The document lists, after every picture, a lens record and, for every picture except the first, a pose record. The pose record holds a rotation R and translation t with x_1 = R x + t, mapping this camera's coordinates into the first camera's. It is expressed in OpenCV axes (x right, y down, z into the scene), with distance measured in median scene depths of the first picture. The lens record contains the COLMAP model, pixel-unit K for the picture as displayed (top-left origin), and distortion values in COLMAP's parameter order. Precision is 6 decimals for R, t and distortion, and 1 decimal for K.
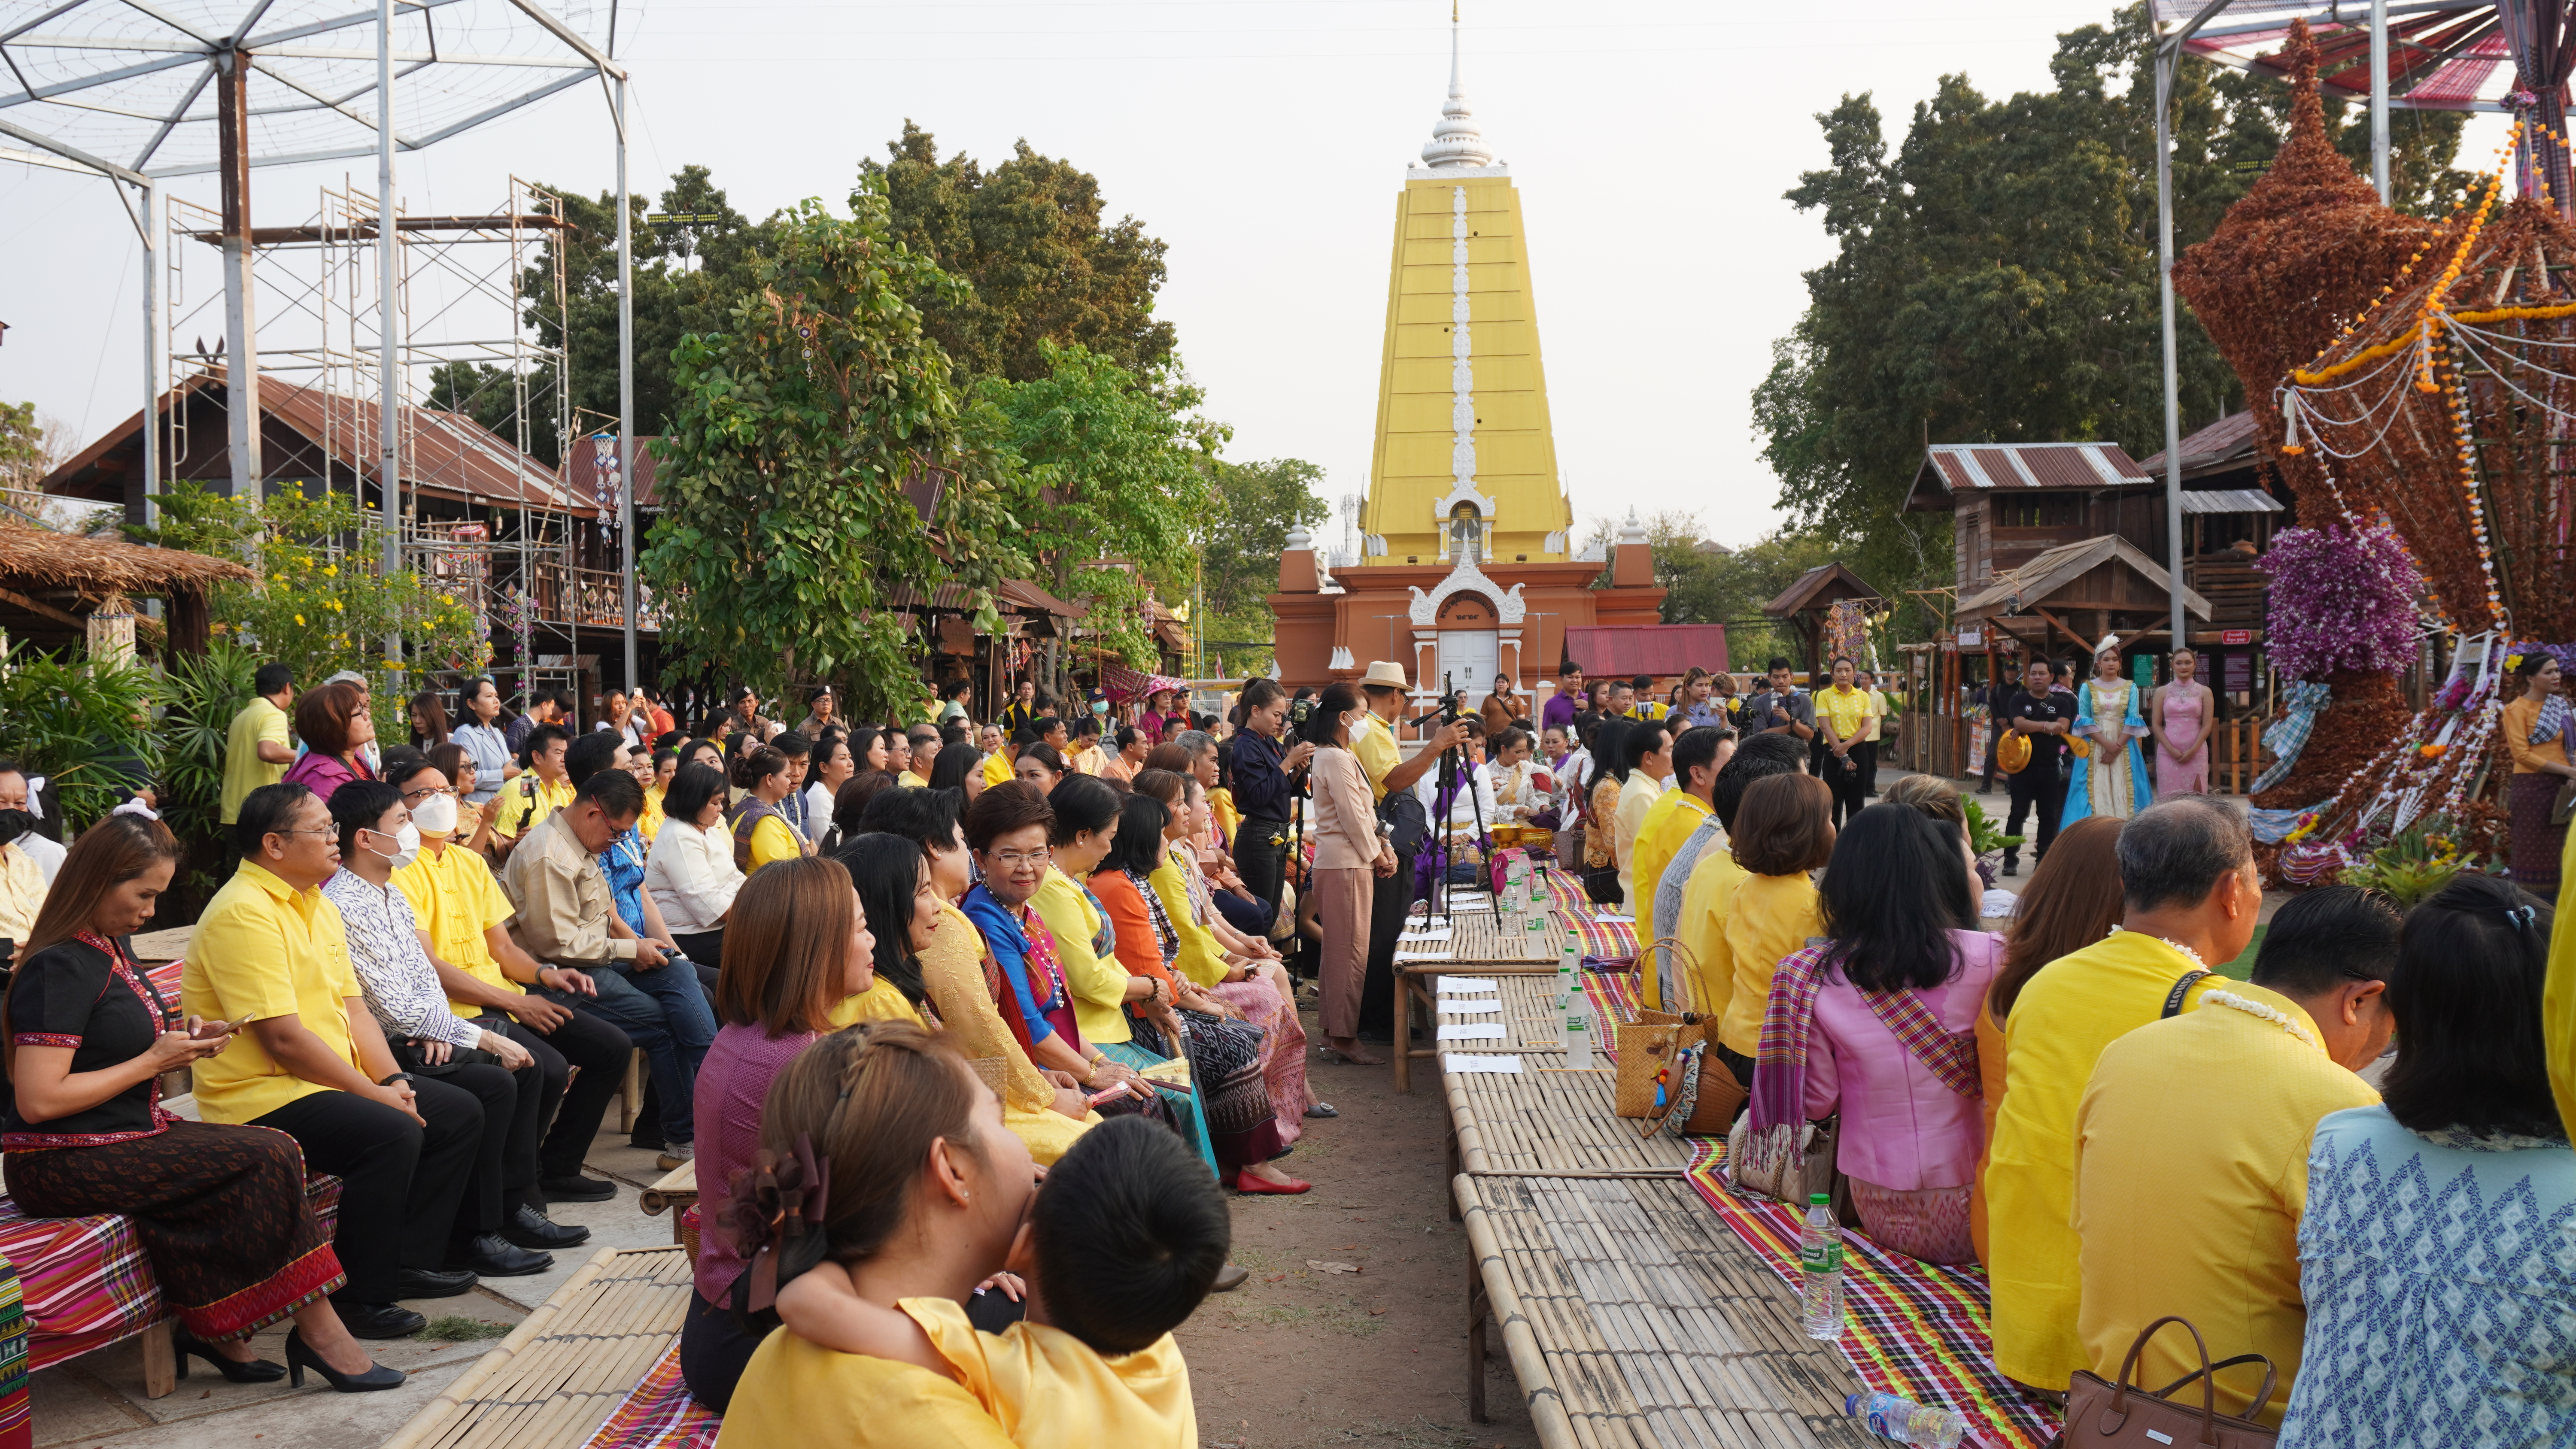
lens RADIAL K [[2378.1, 0, 1288.0], [0, 2378.1, 724.5], [0, 0, 1]] dist [0.007785, -0.001221]
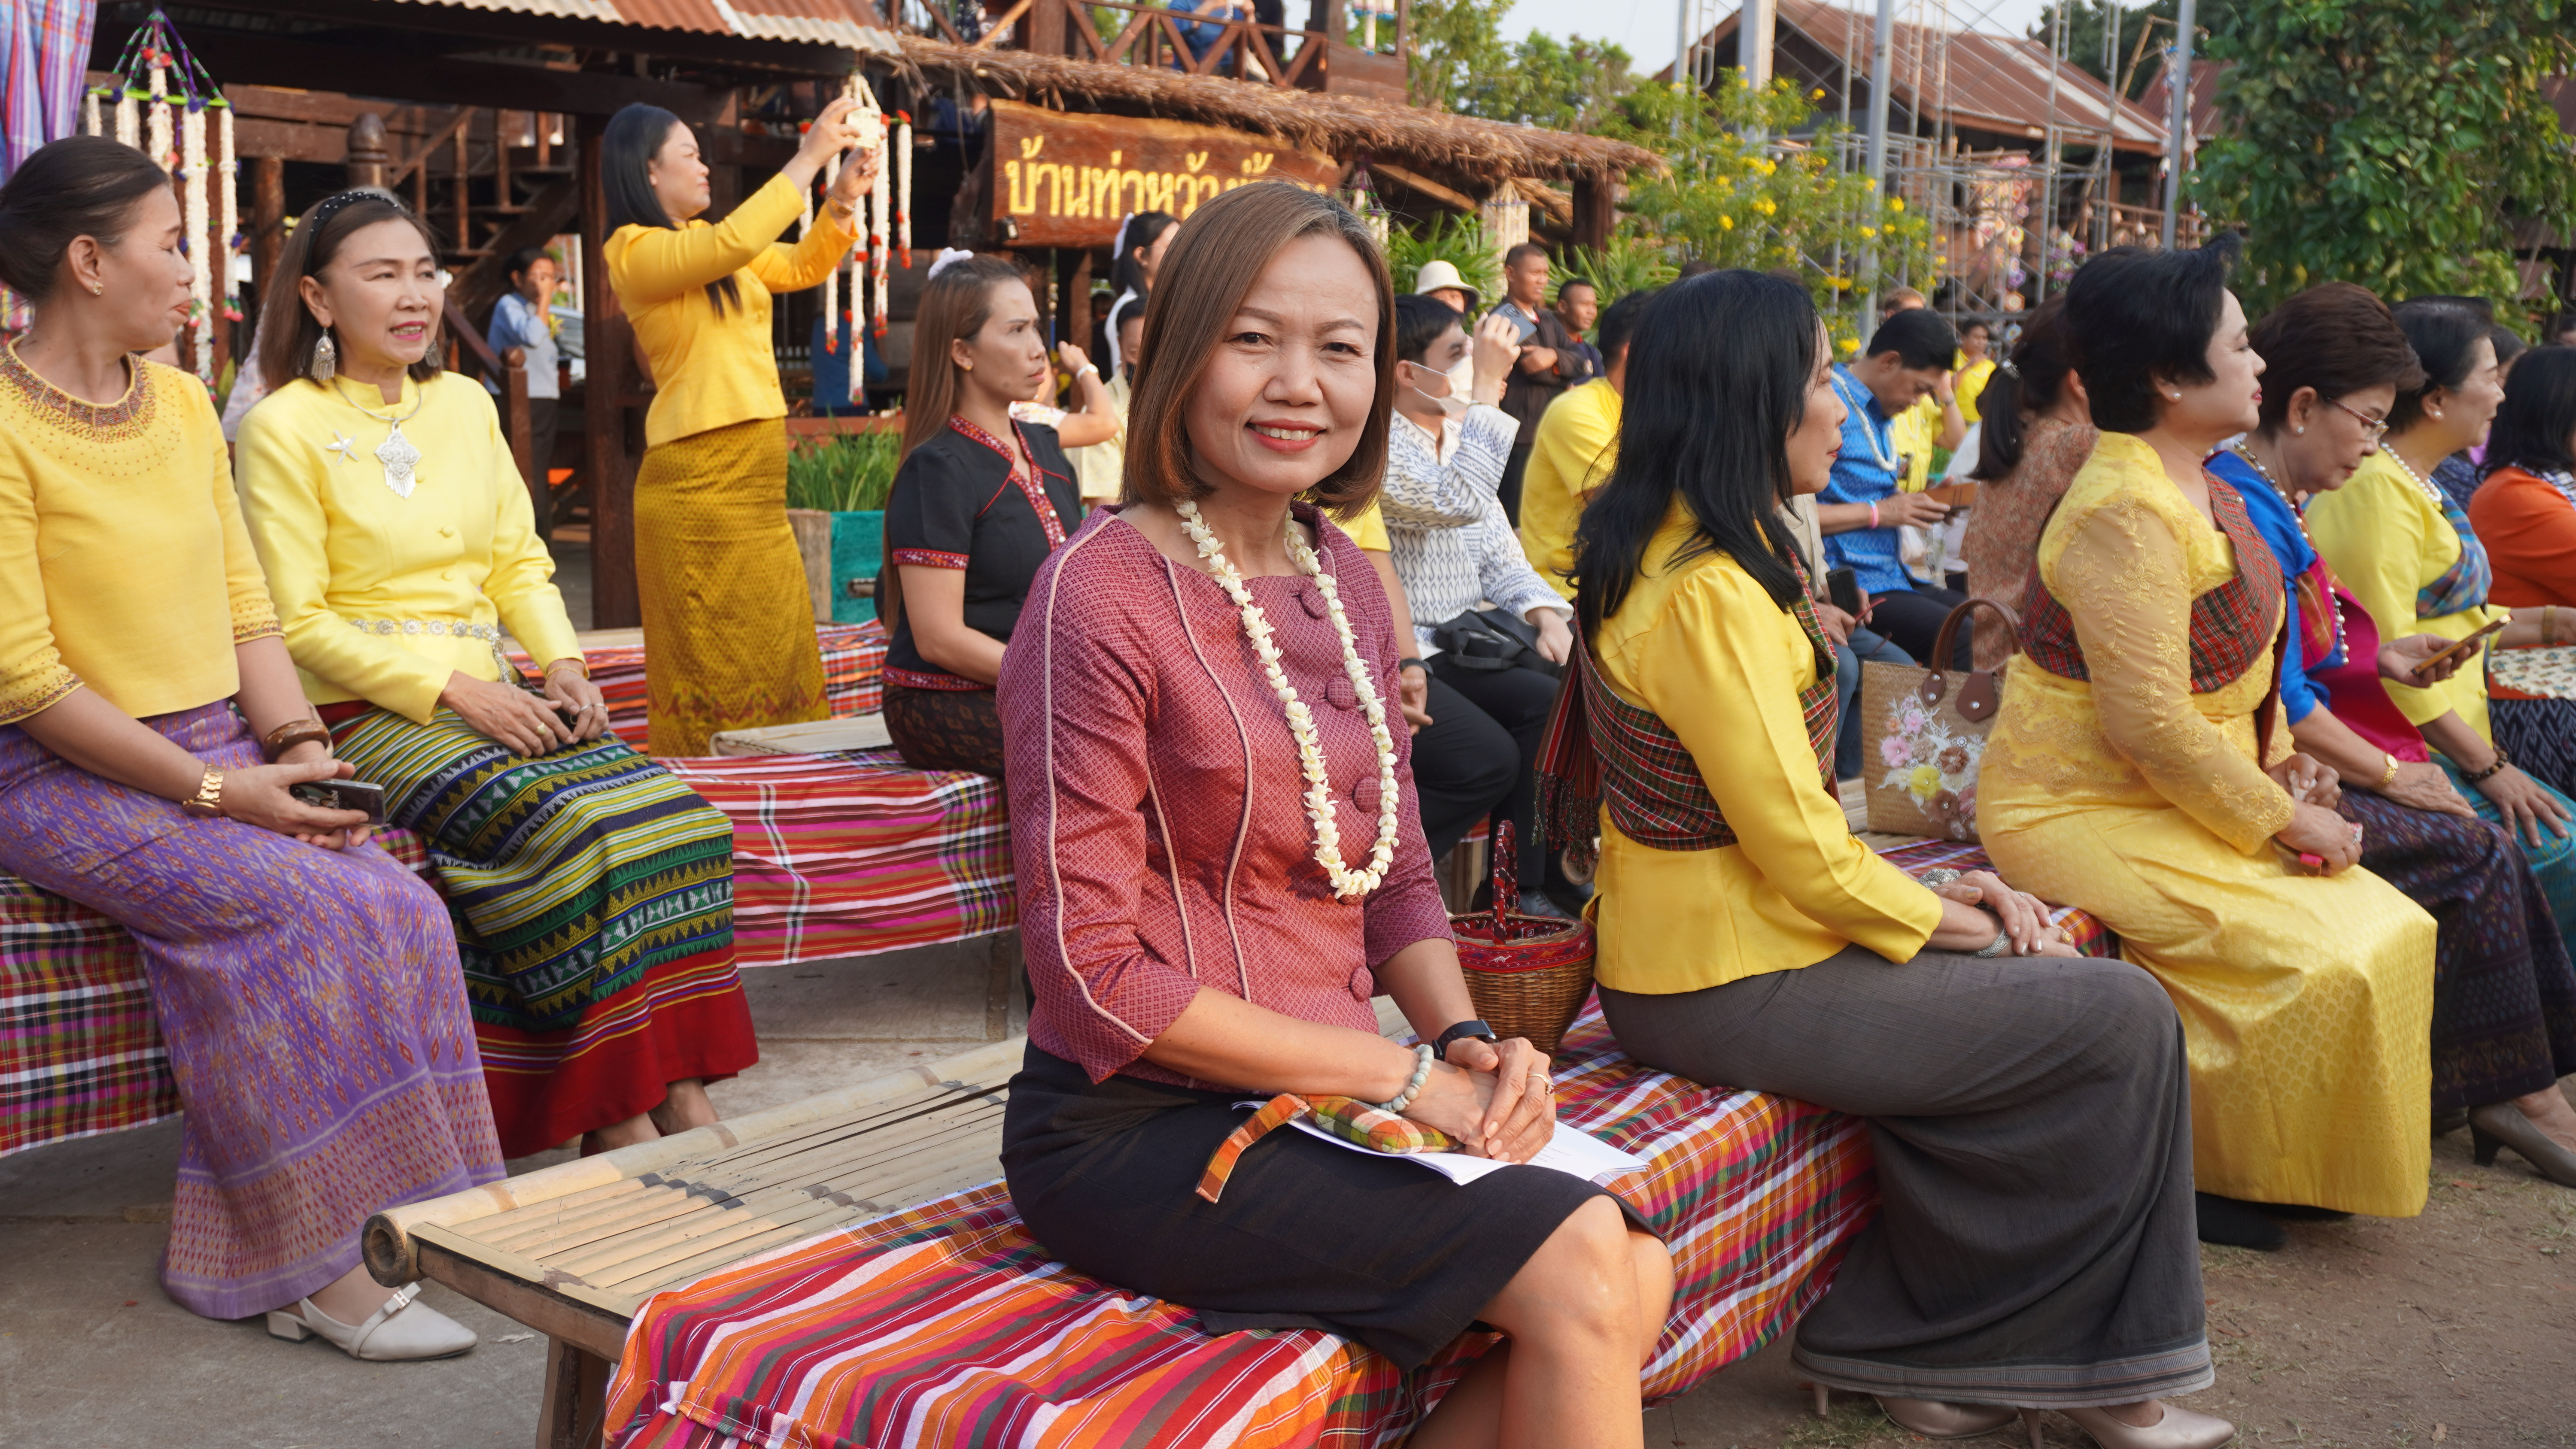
lens RADIAL K [[2488.4, 0, 1288.0], [0, 2488.4, 724.5], [0, 0, 1]] dist [0.001381, 0.026486]
pose [[0.792927, 0.125771, -0.596195, 0.027170], [-0.052724, 0.988957, 0.138504, 0.015430], [0.607031, -0.078390, 0.790802, 0.095092]]
